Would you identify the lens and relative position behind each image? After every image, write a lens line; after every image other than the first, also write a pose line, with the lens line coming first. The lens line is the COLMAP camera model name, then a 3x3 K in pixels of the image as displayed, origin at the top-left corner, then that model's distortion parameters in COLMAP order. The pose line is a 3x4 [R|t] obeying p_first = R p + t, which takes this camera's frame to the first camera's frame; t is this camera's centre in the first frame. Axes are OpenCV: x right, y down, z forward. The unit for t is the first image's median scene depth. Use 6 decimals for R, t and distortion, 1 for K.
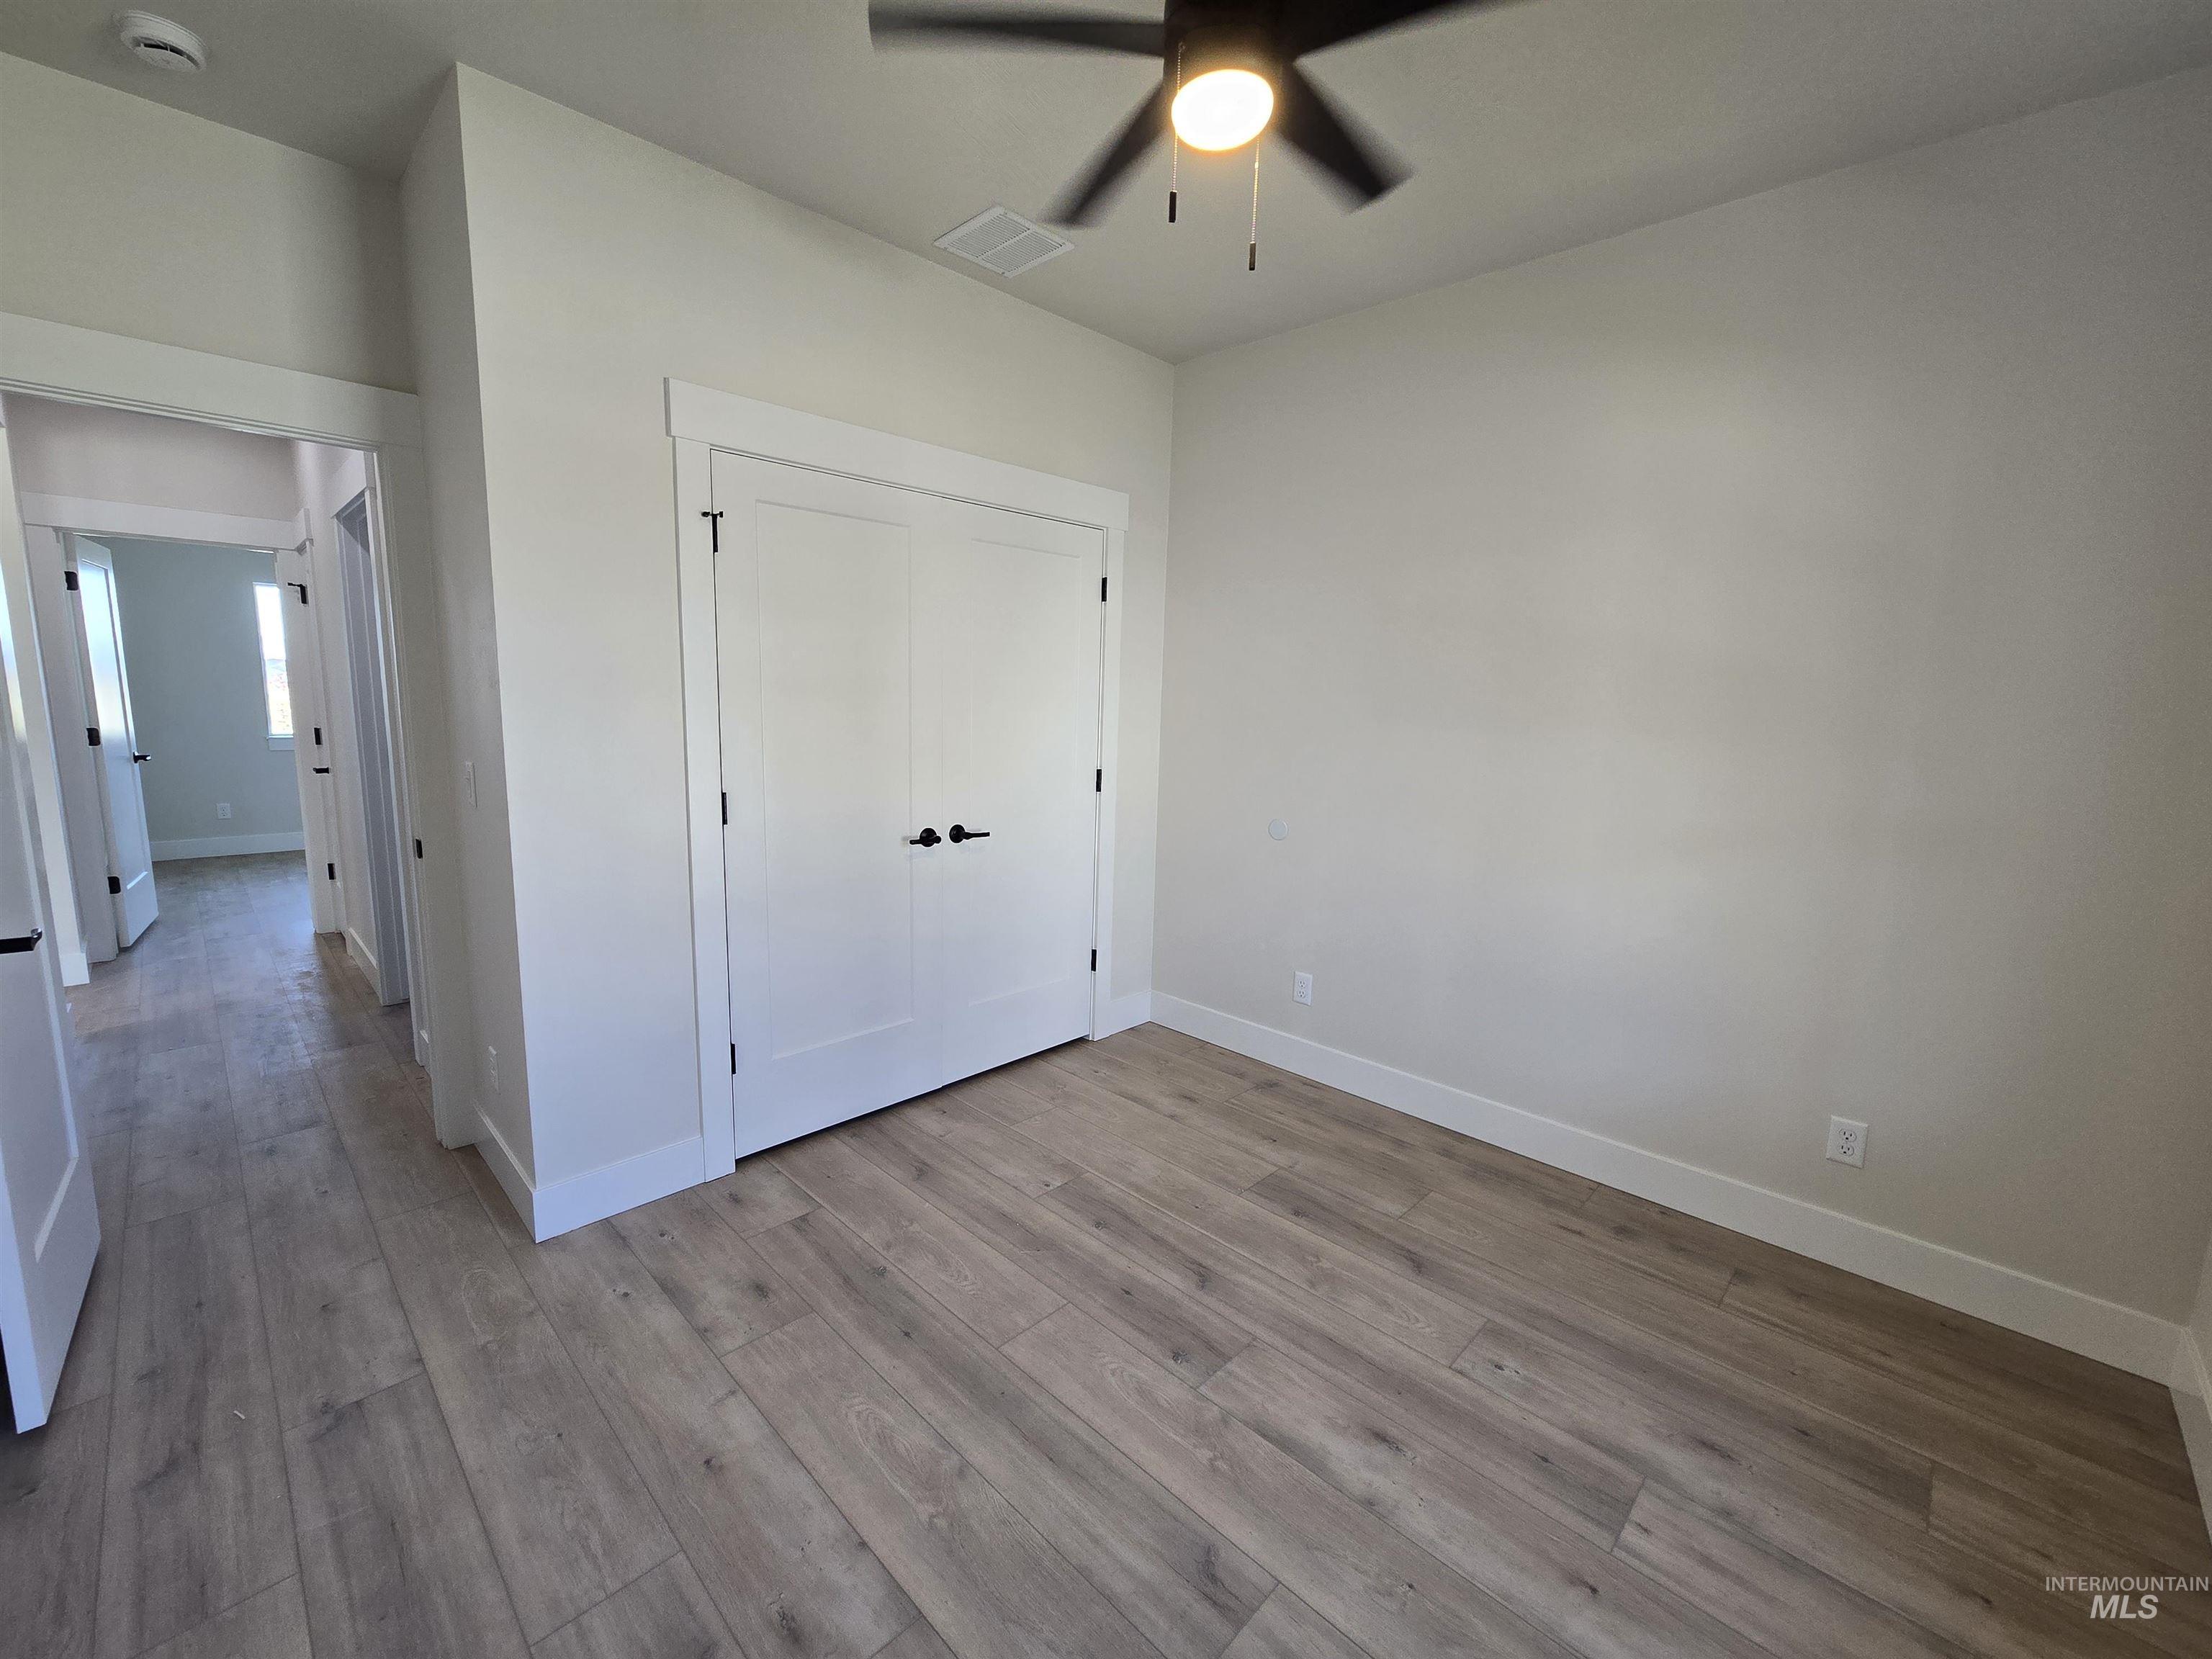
lens RADIAL K [[906.2, 0, 1090.5], [0, 906.2, 829.0], [0, 0, 1]] dist [-0.002913, 0.001079]
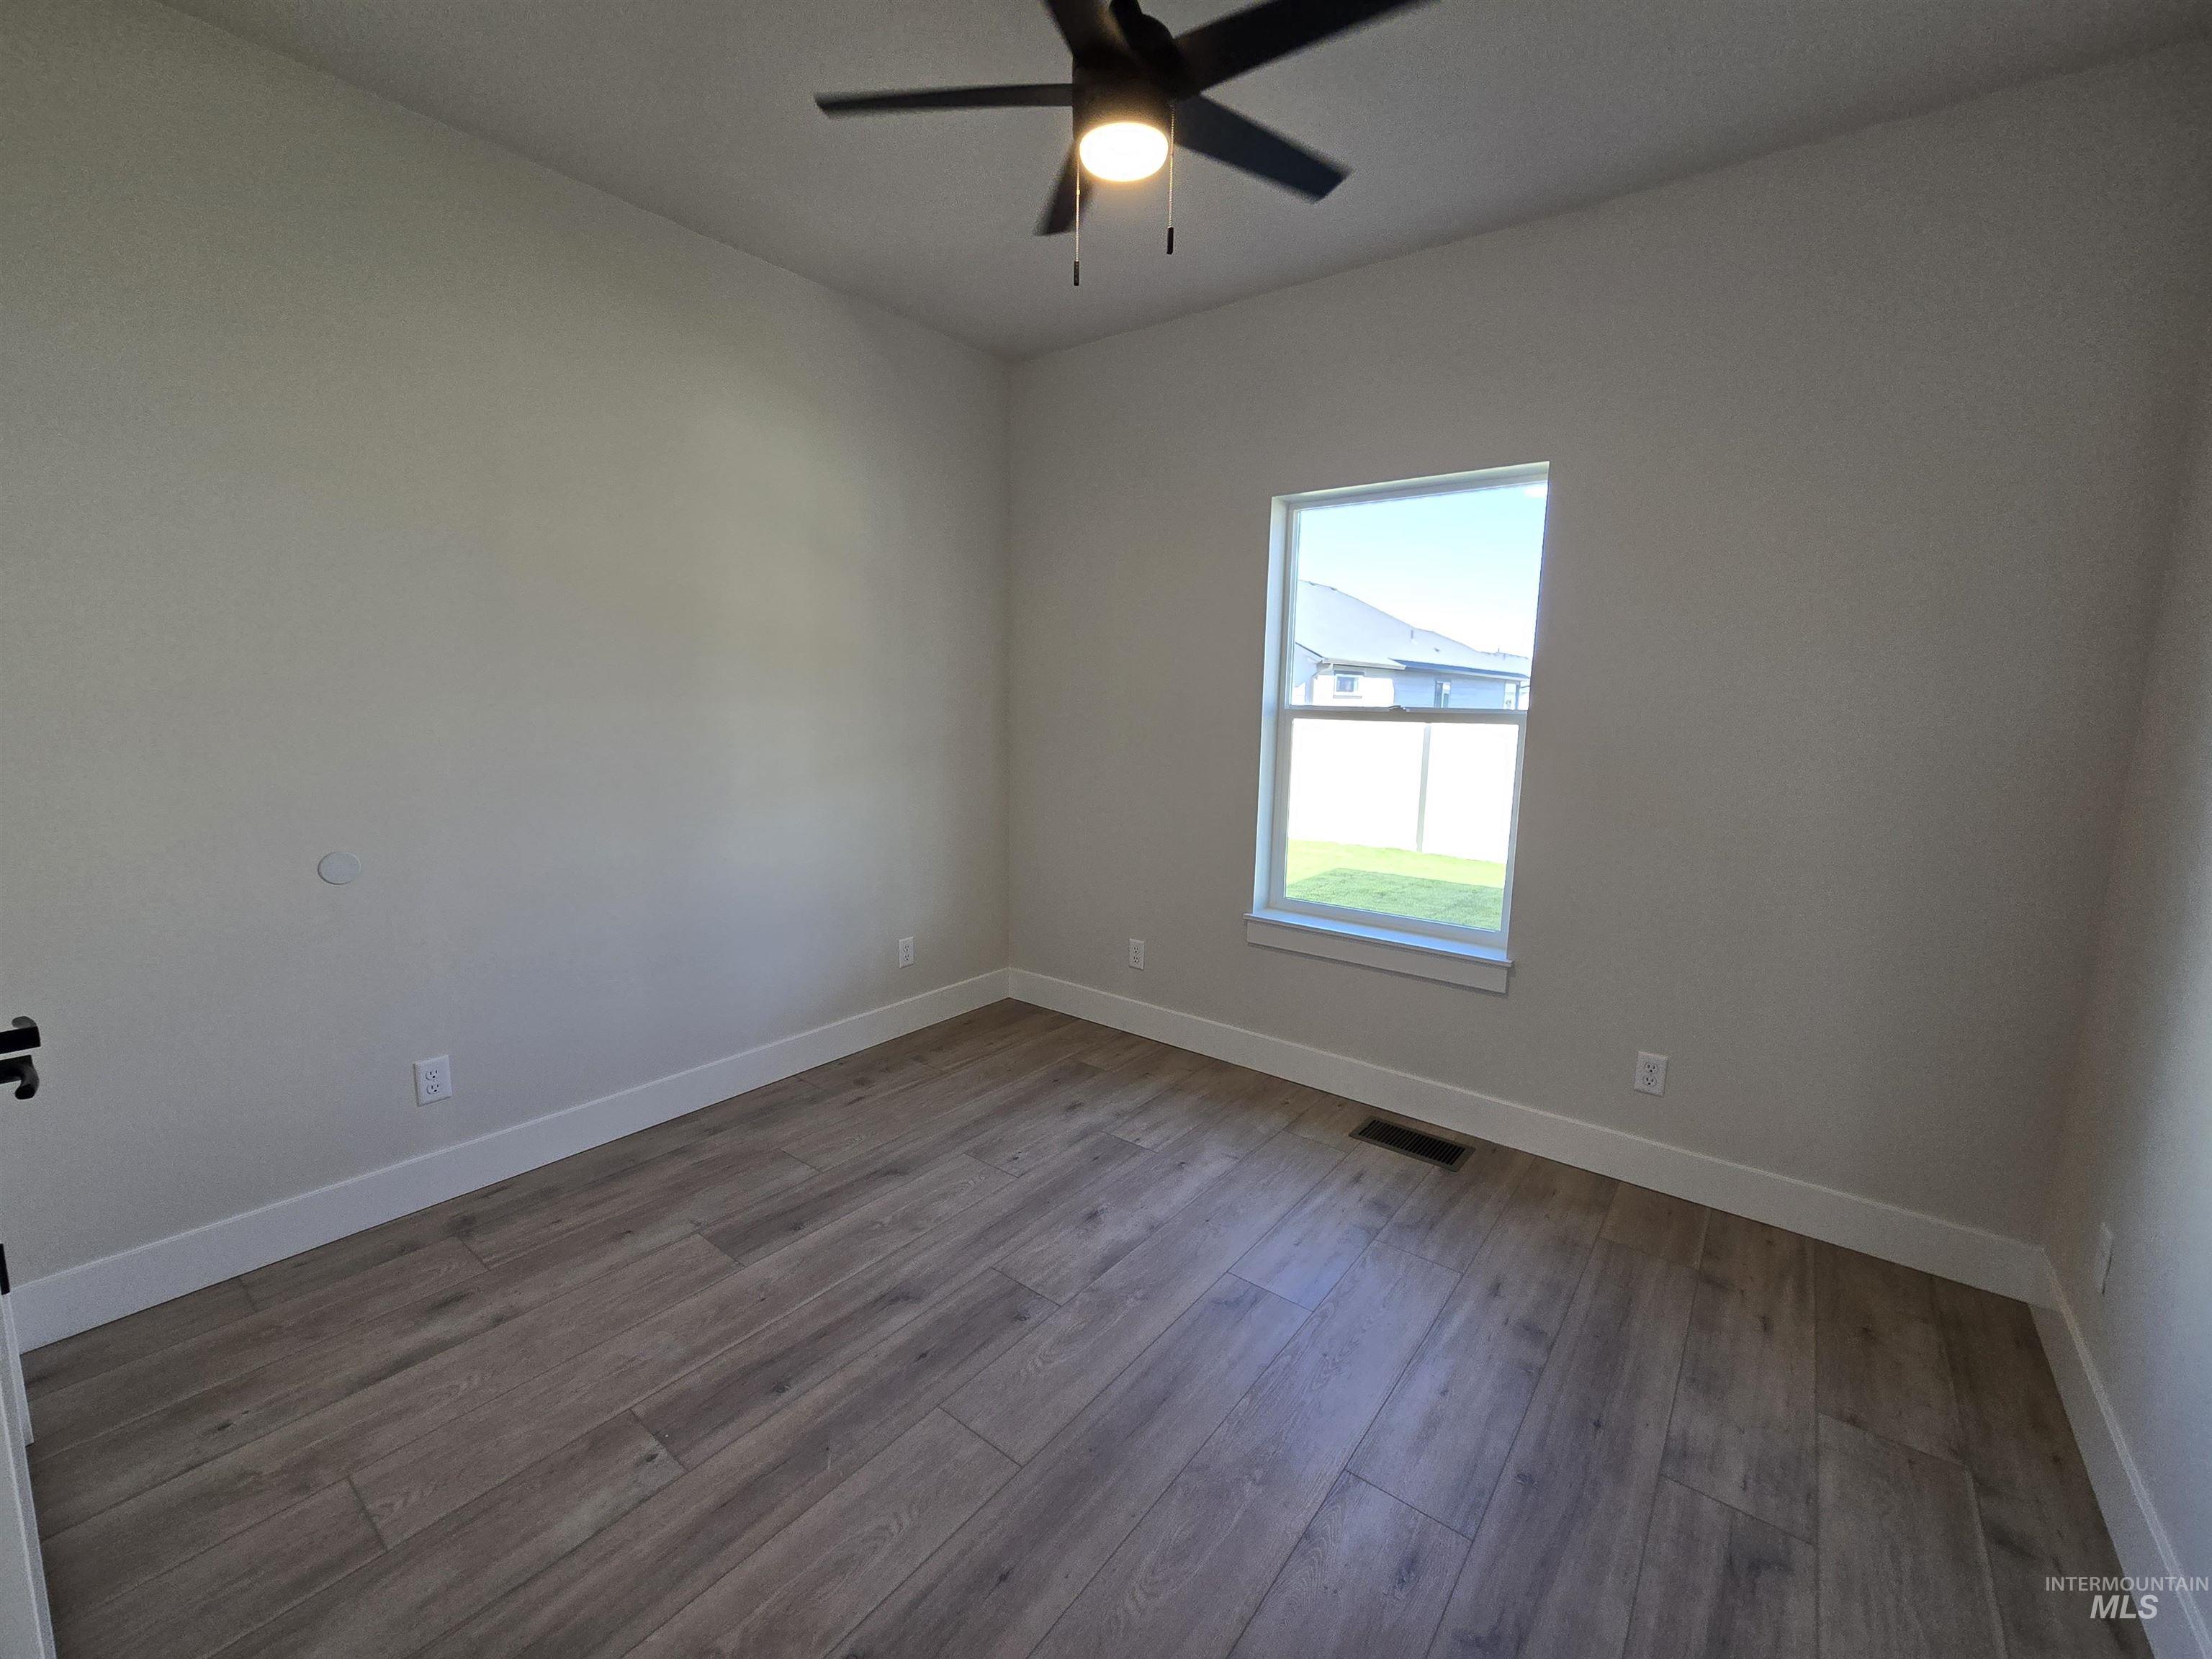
lens RADIAL K [[906.2, 0, 1090.5], [0, 906.2, 829.0], [0, 0, 1]] dist [-0.002913, 0.001079]
pose [[-0.113702, -0.173944, 0.978169, -0.712739], [0.127747, 0.973822, 0.188021, -0.118660], [-0.985268, 0.146337, -0.088505, 0.813636]]
